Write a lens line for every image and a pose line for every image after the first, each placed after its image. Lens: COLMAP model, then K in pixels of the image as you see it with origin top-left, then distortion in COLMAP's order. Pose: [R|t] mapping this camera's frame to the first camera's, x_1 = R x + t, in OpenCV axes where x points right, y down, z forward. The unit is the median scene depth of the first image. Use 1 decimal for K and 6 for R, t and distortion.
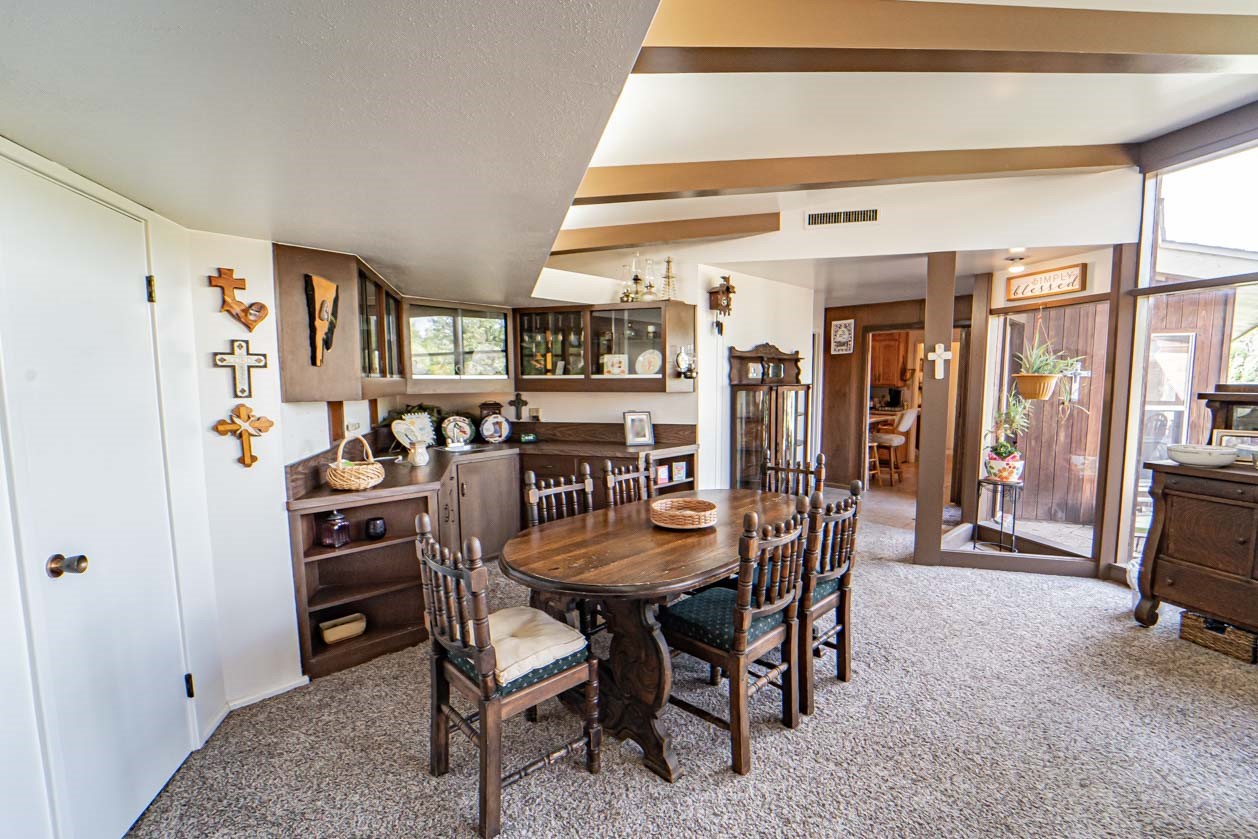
lens RADIAL K [[515.9, 0, 621.1], [0, 515.9, 429.0], [0, 0, 1]] dist [-0.015073, 0.000191]
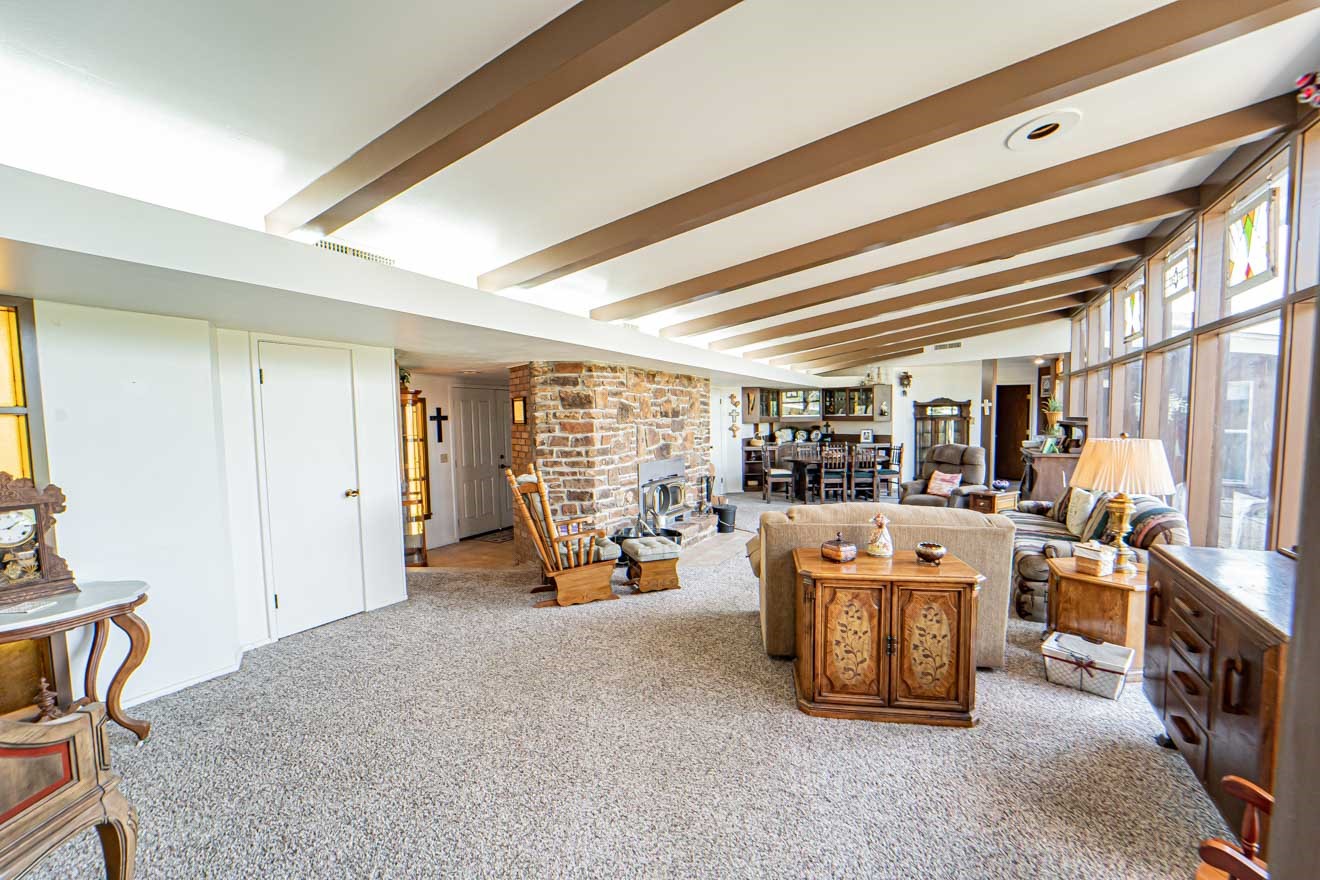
lens RADIAL K [[541.3, 0, 659.8], [0, 541.3, 448.9], [0, 0, 1]] dist [-0.015073, 0.000191]
pose [[0.721527, 0.034566, -0.691523, 1.105912], [-0.050605, 0.998715, -0.002879, 0.117116], [0.690534, 0.037072, 0.722349, -1.527989]]
